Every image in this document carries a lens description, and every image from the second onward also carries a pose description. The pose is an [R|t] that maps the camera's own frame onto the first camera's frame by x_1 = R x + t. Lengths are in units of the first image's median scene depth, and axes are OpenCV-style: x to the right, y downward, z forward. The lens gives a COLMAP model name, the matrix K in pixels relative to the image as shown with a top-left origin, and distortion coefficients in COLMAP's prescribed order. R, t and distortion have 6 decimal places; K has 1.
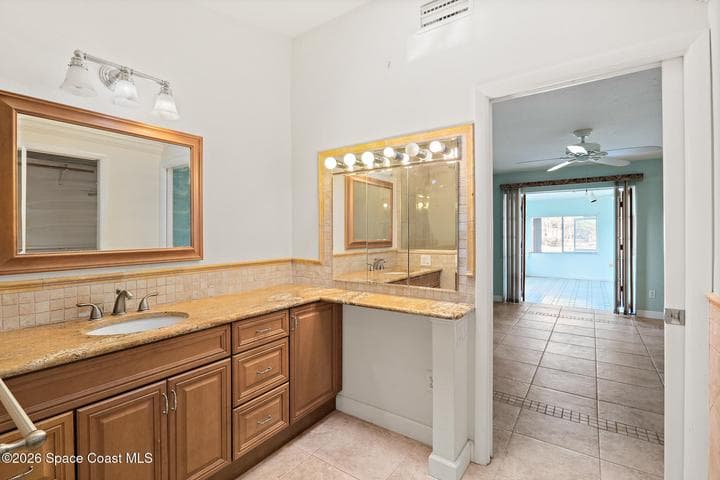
lens RADIAL K [[330.9, 0, 357.1], [0, 330.9, 234.0], [0, 0, 1]] dist [-0.003471, -0.000132]
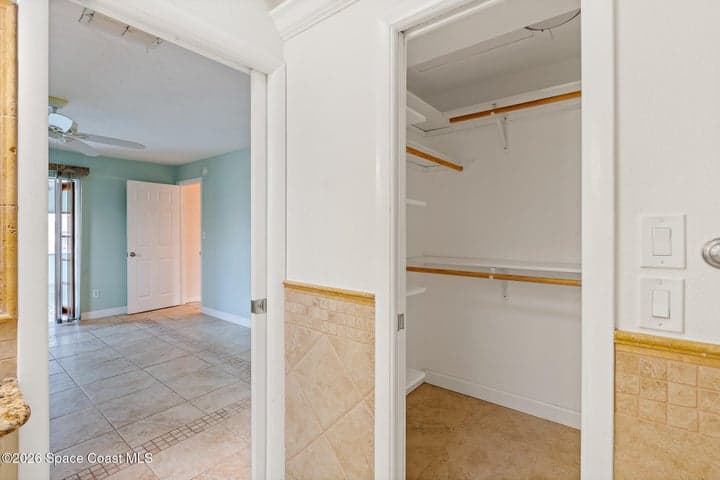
lens RADIAL K [[330.9, 0, 357.1], [0, 330.9, 234.0], [0, 0, 1]] dist [-0.003471, -0.000132]
pose [[0.055668, -0.004582, 0.998439, -0.031765], [-0.000694, 0.999989, 0.004628, 0.000337], [-0.998449, -0.000951, 0.055664, 0.148460]]
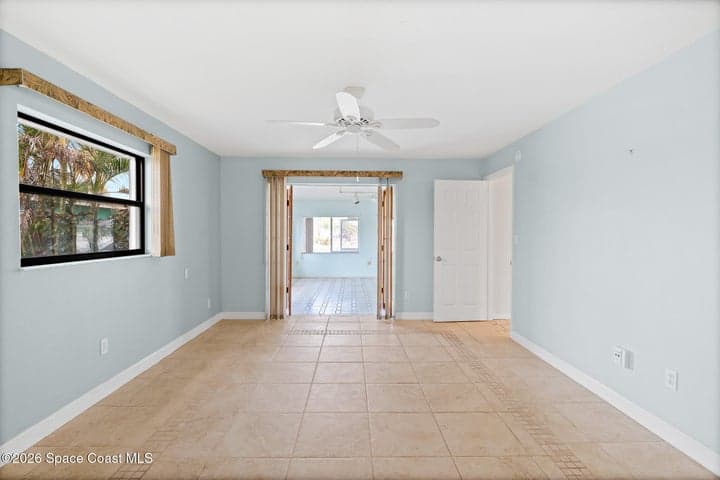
lens RADIAL K [[330.9, 0, 357.1], [0, 330.9, 234.0], [0, 0, 1]] dist [-0.003471, -0.000132]
pose [[0.806565, 0.006004, 0.591115, 0.158686], [-0.007008, 0.999975, -0.000595, -0.000168], [-0.591104, -0.003663, 0.806587, 0.248583]]
